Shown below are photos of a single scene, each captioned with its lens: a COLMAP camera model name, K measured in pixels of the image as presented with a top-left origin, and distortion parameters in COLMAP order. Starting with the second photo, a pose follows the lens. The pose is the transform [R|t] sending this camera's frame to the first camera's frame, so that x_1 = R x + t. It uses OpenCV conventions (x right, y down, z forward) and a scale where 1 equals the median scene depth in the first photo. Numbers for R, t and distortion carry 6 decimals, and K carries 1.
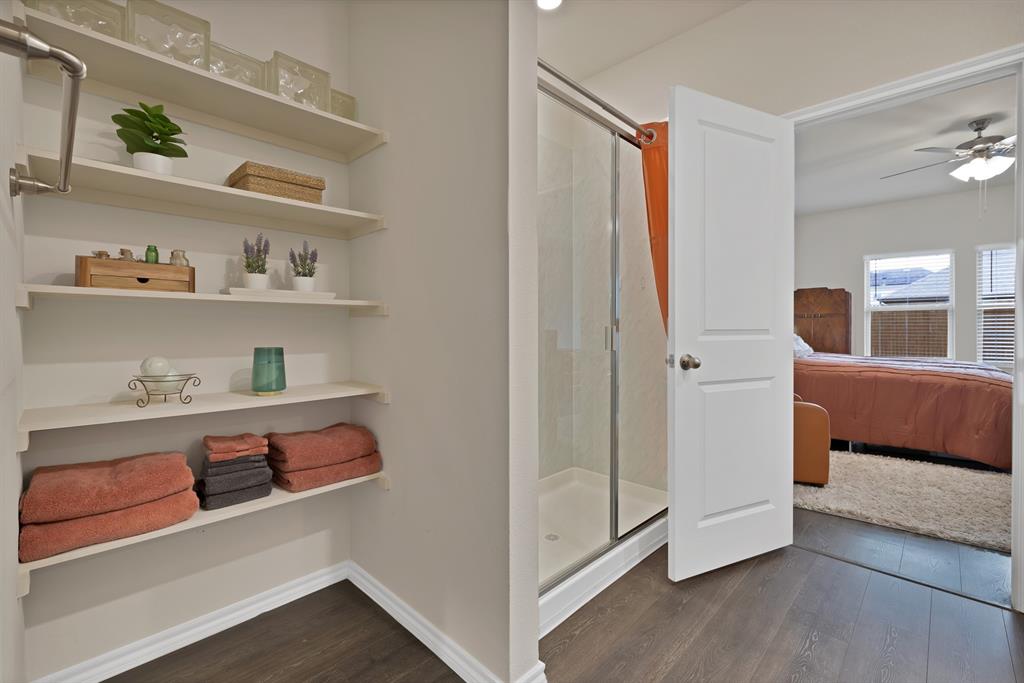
lens RADIAL K [[440.7, 0, 510.2], [0, 440.7, 335.3], [0, 0, 1]] dist [-0.002384, -0.000044]
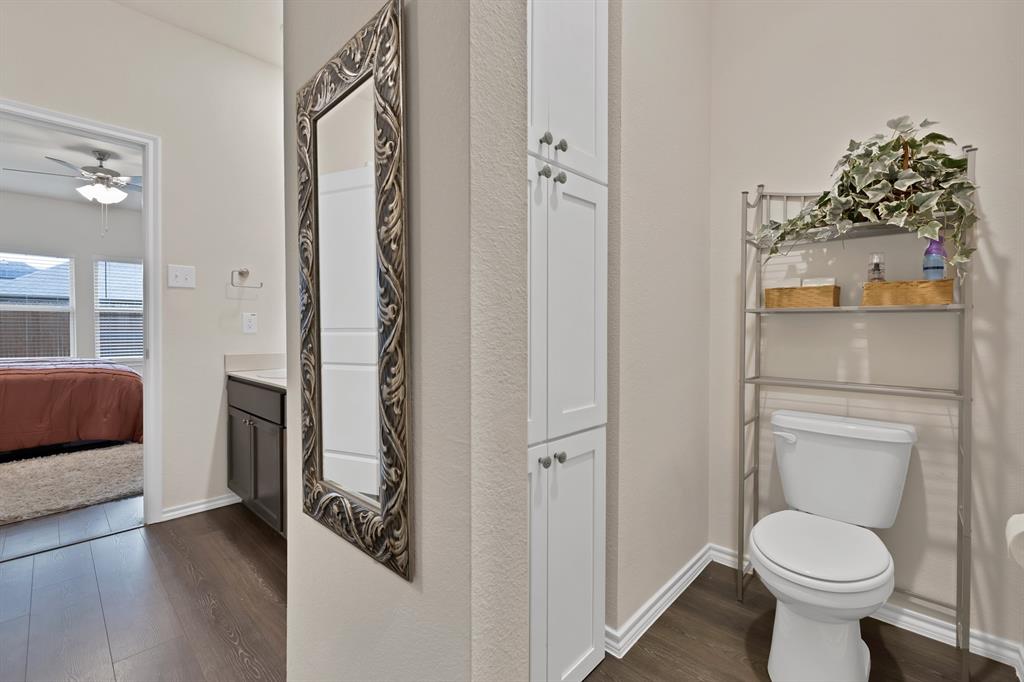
lens RADIAL K [[445.5, 0, 510.4], [0, 445.5, 328.4], [0, 0, 1]] dist [-0.003825, -0.000648]
pose [[-0.011729, 0.002408, 0.999928, -0.139107], [0.014456, 0.999893, -0.002238, 0.001072], [-0.999827, 0.014429, -0.011763, -0.080286]]
